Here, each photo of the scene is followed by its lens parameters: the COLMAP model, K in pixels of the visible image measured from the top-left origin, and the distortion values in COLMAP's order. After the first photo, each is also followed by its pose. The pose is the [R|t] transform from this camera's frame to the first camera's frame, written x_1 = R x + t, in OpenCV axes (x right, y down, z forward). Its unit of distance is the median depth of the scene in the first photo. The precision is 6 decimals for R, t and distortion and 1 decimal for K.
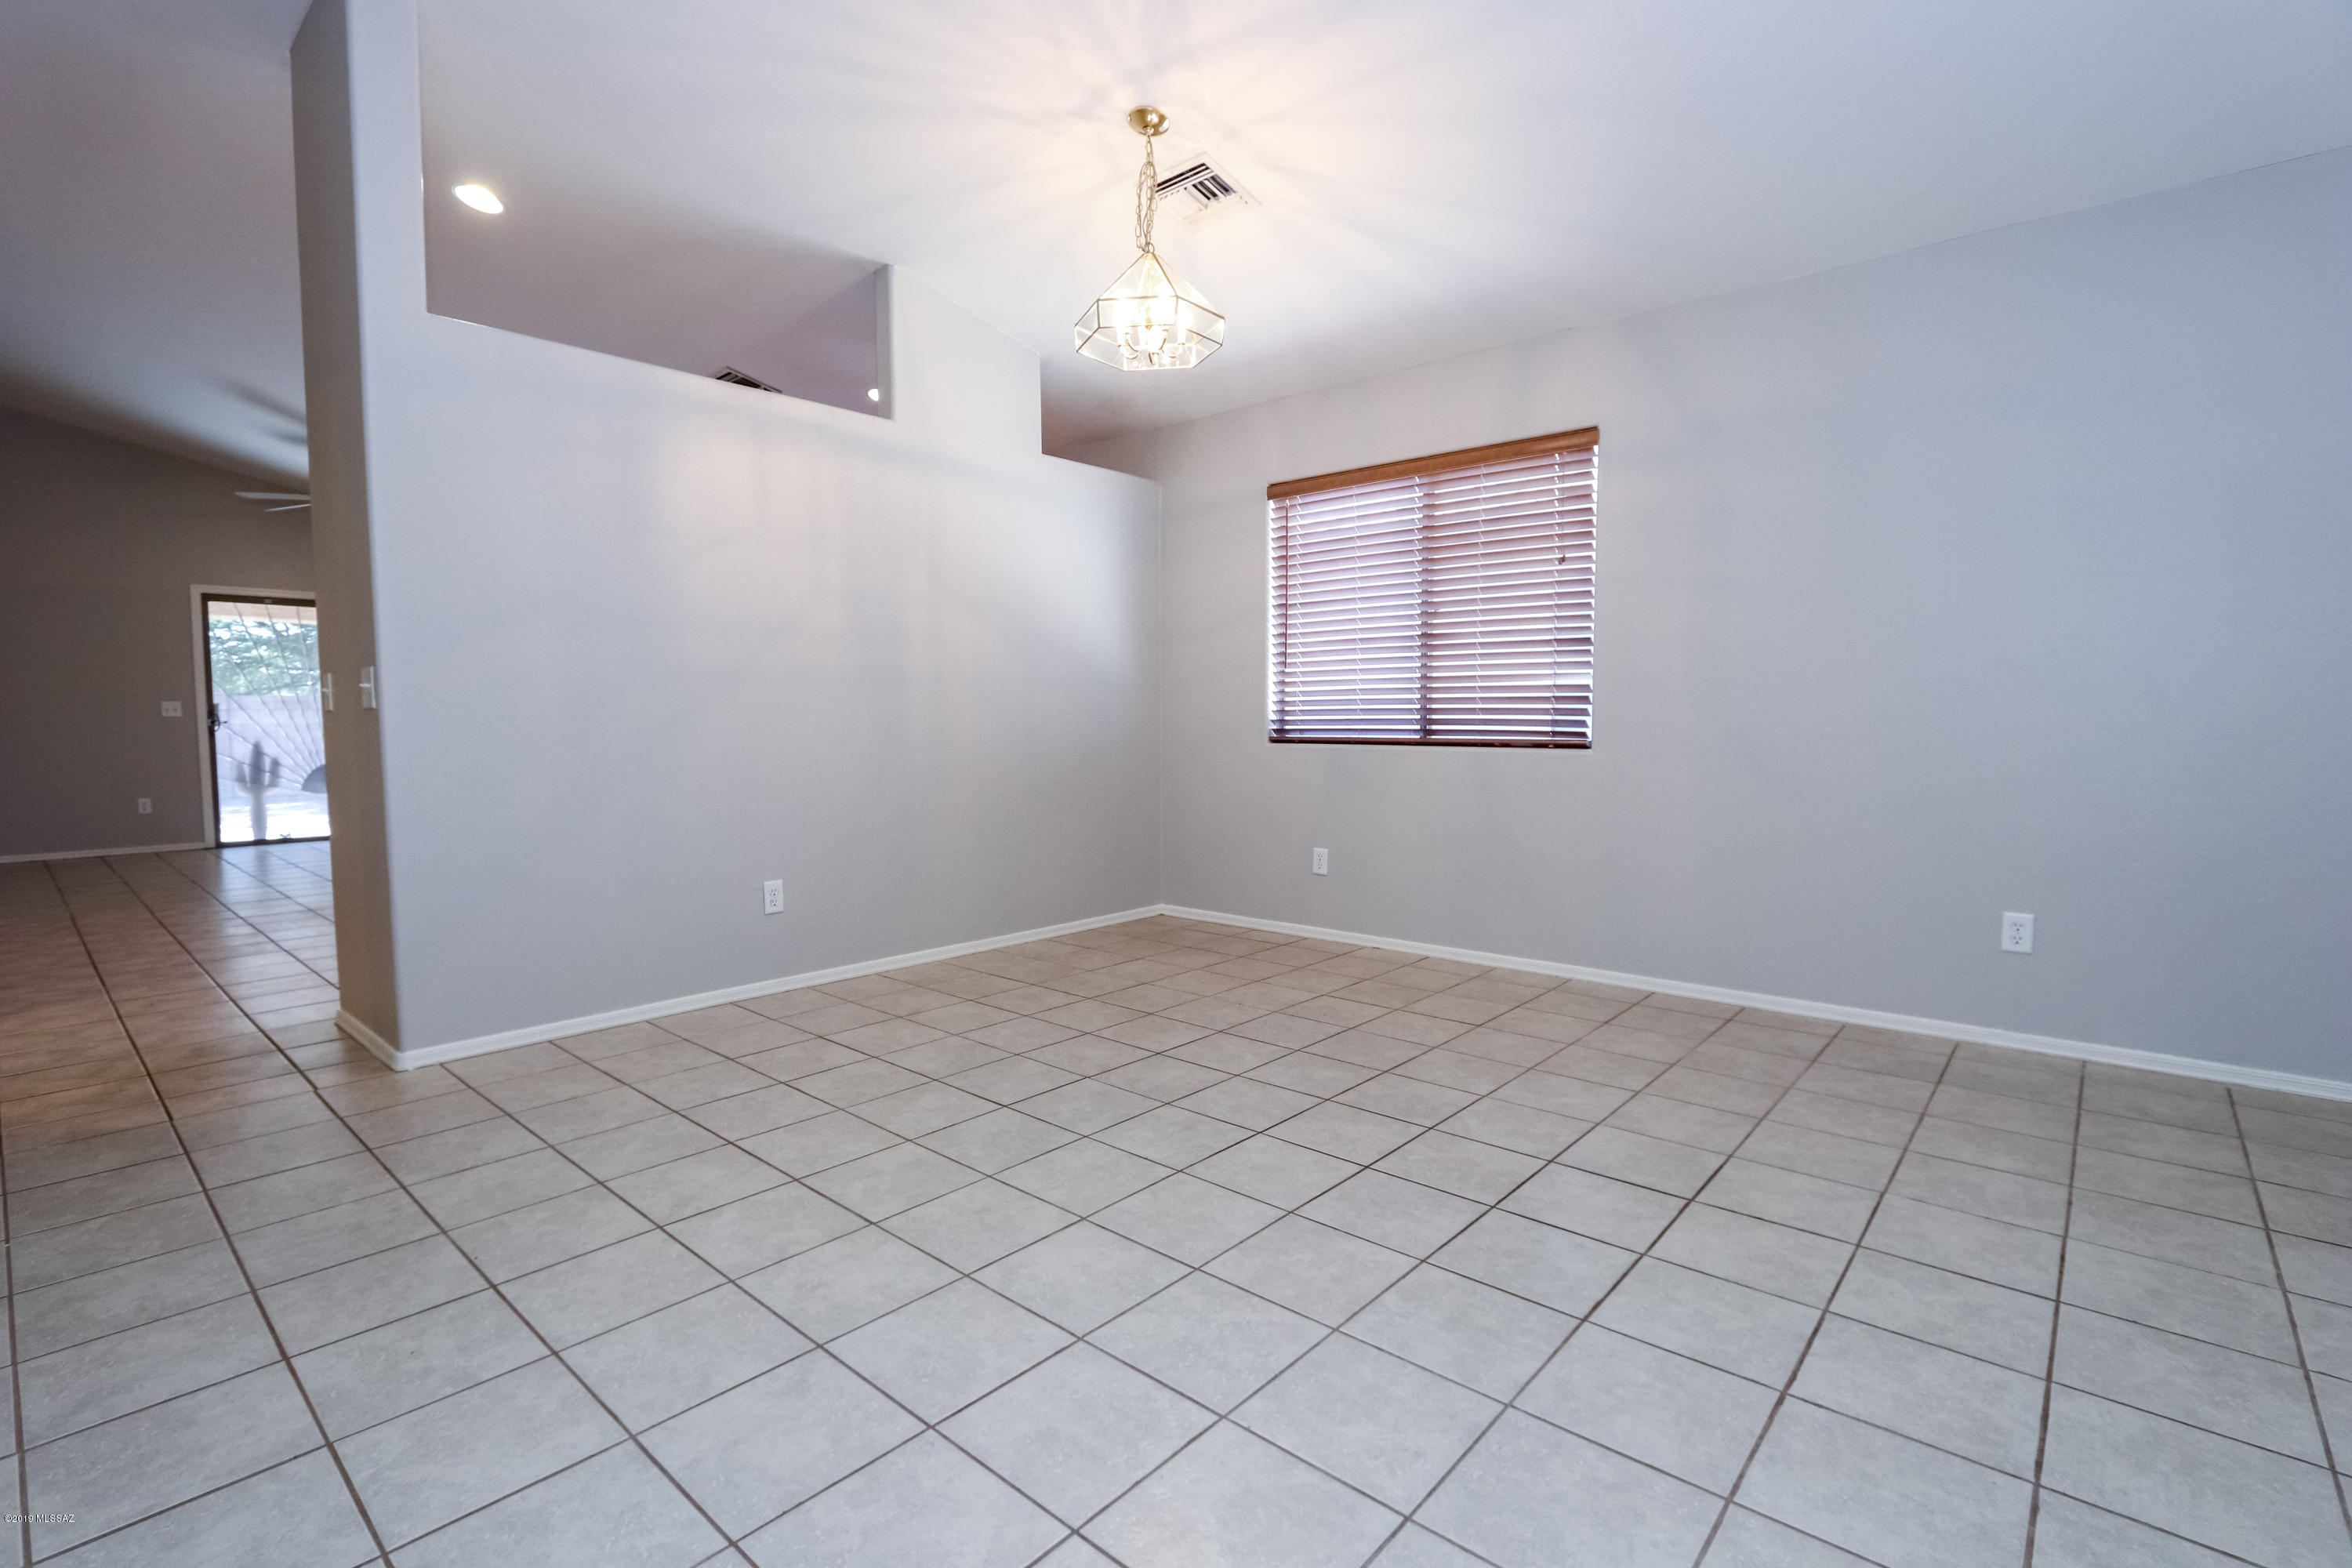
lens RADIAL K [[1086.9, 0, 1131.8], [0, 1086.9, 790.6], [0, 0, 1]] dist [-0.021369, 0.005695]
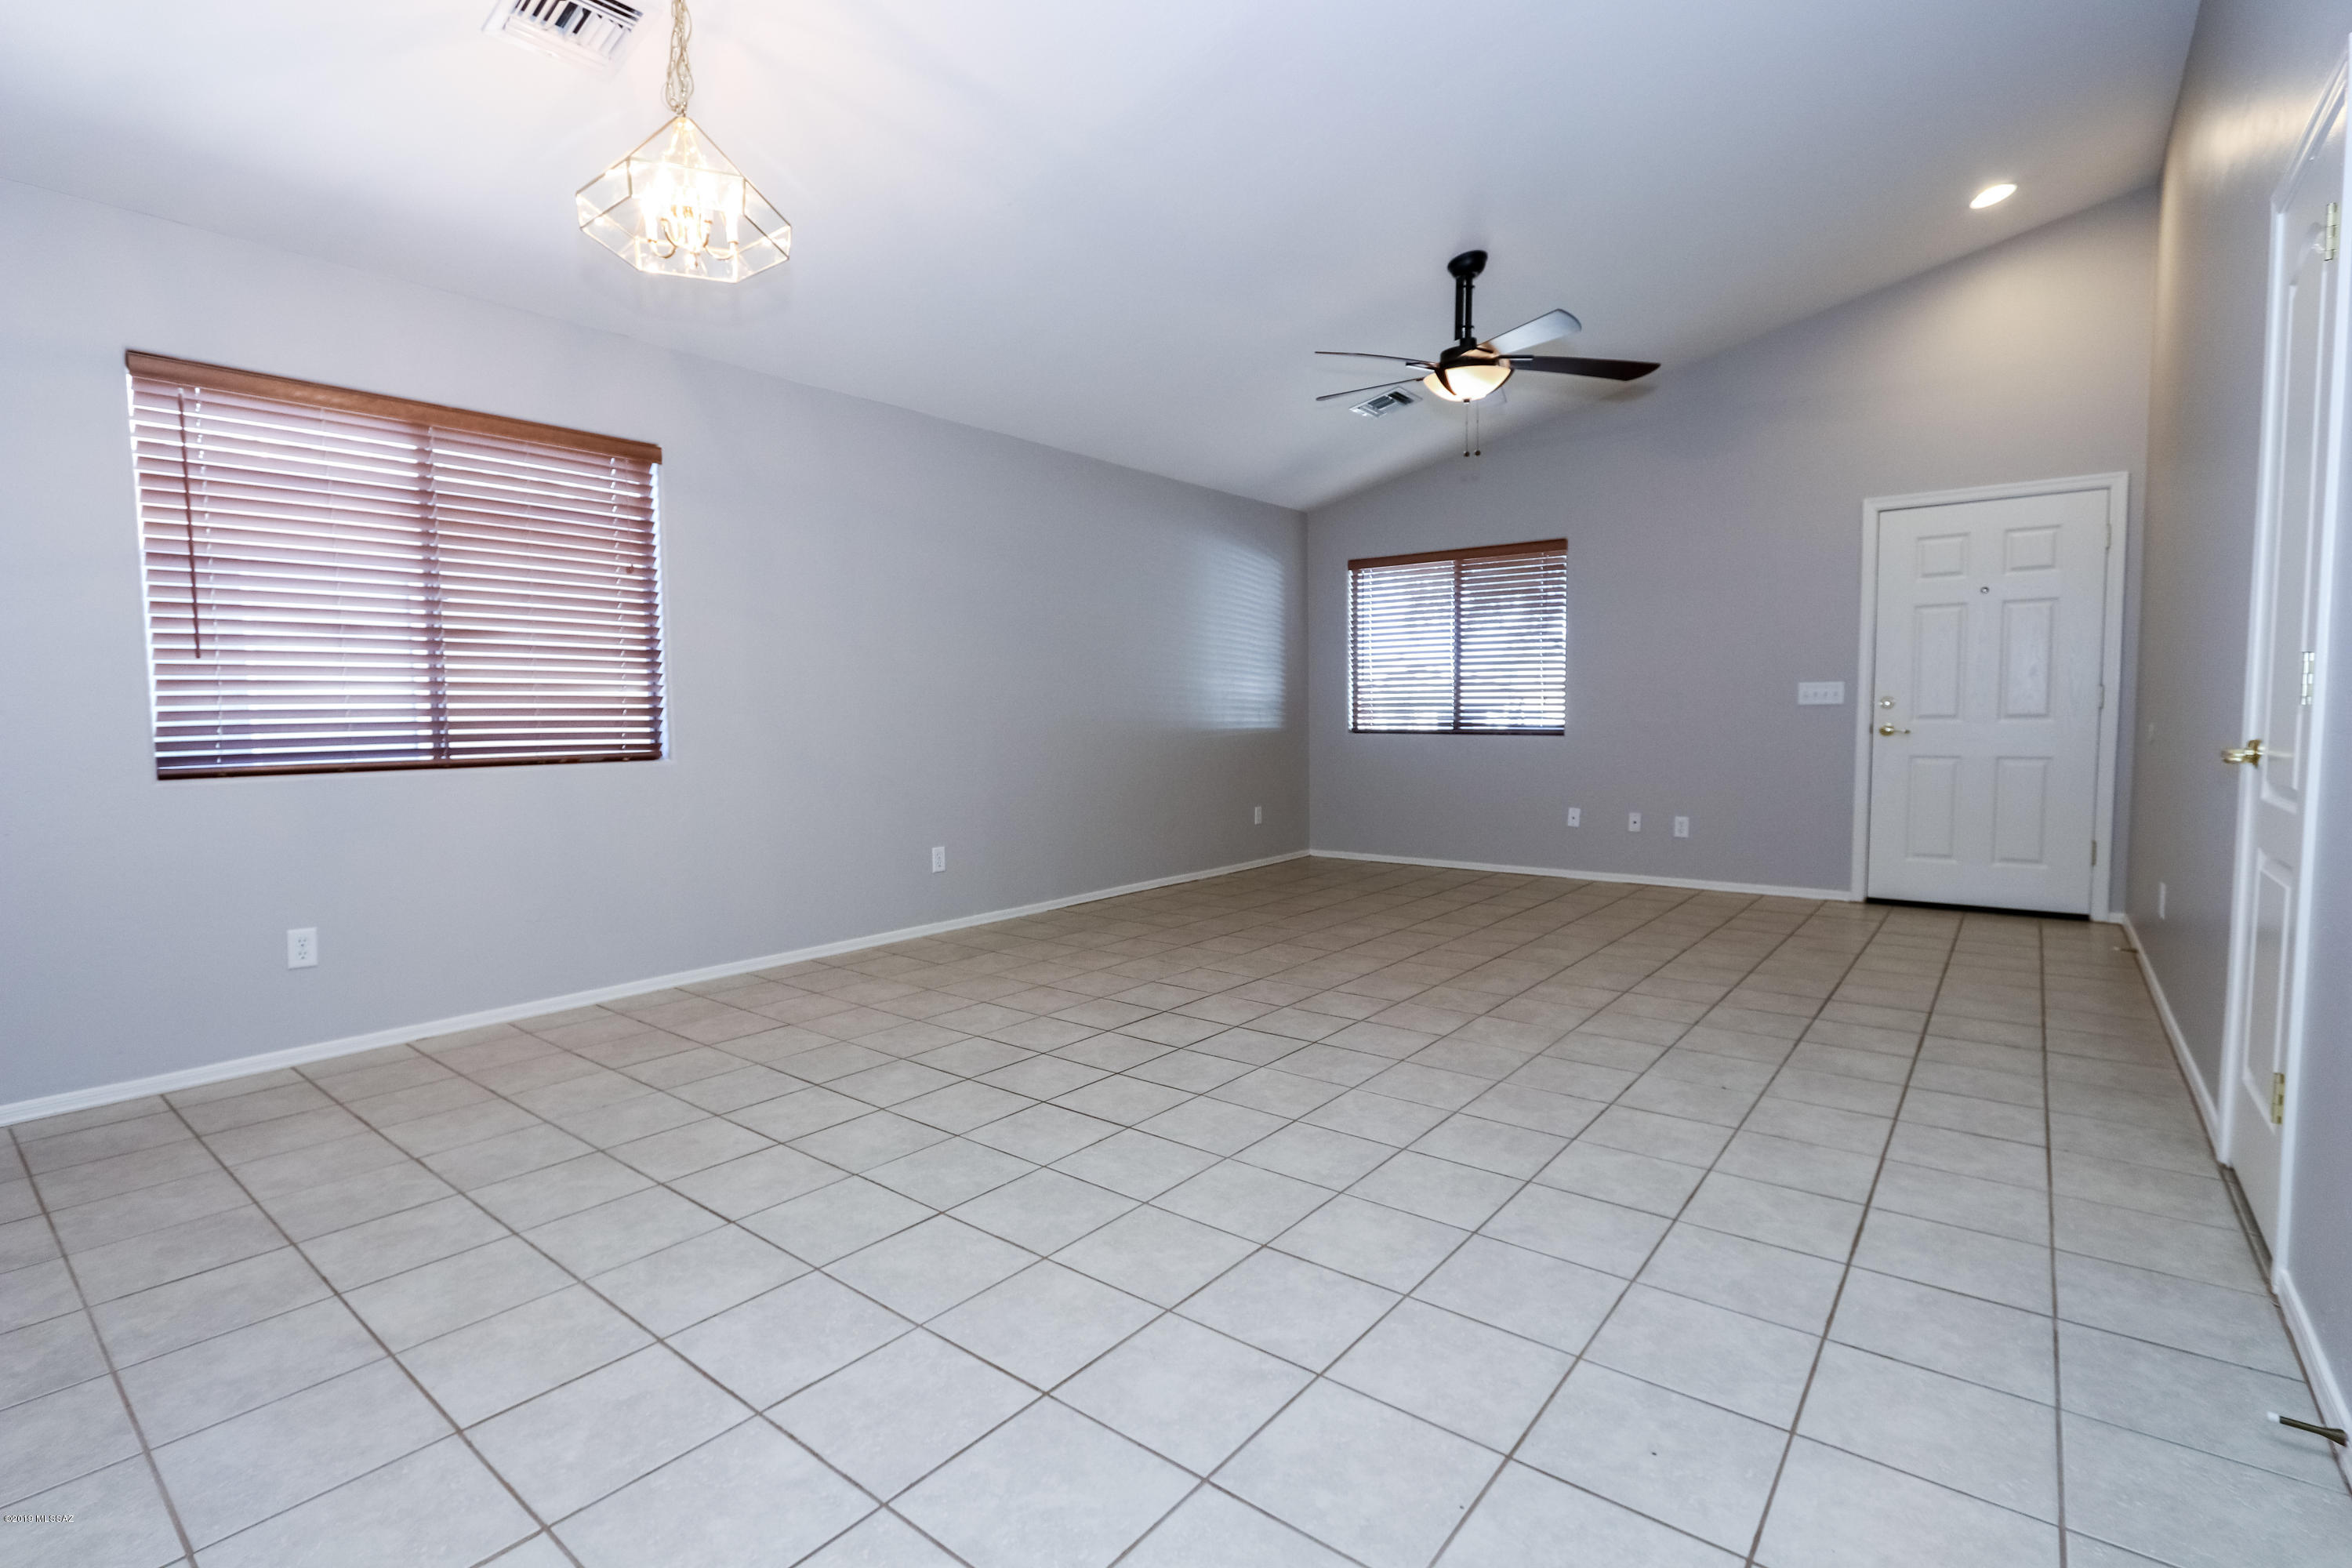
lens RADIAL K [[1086.9, 0, 1178.2], [0, 1086.9, 769.9], [0, 0, 1]] dist [-0.021369, 0.005695]
pose [[-0.075977, -0.042905, 0.996186, -0.750380], [0.083744, 0.995269, 0.049252, -0.046544], [-0.993587, 0.087166, -0.072024, 0.709902]]
